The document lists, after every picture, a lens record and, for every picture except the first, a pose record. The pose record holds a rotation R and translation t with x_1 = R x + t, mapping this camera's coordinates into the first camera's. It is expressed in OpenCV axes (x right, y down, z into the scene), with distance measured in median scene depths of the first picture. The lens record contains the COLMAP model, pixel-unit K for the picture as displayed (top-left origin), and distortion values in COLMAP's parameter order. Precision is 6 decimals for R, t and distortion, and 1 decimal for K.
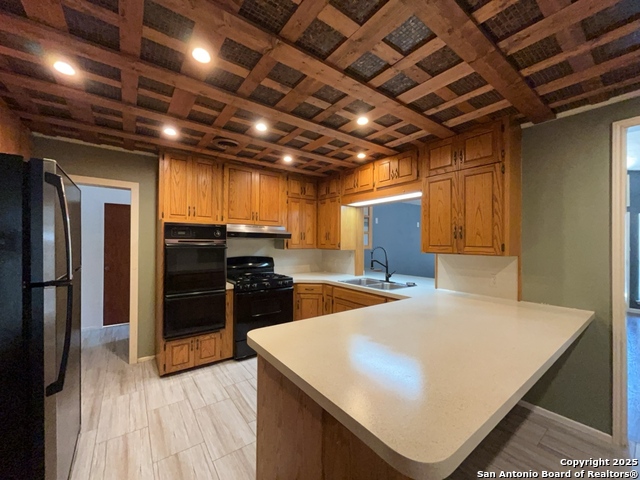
lens RADIAL K [[256.6, 0, 321.1], [0, 256.6, 240.0], [0, 0, 1]] dist [-0.002036, -0.000745]
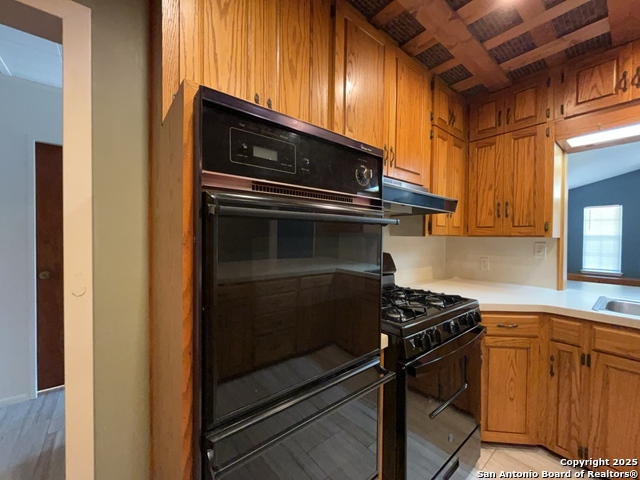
lens RADIAL K [[256.6, 0, 320.6], [0, 256.6, 239.1], [0, 0, 1]] dist [-0.002036, -0.000745]
pose [[0.998977, 0.001614, 0.045191, -0.352131], [-0.002627, 0.999747, 0.022347, 0.031220], [-0.045144, -0.022442, 0.998728, 0.526223]]
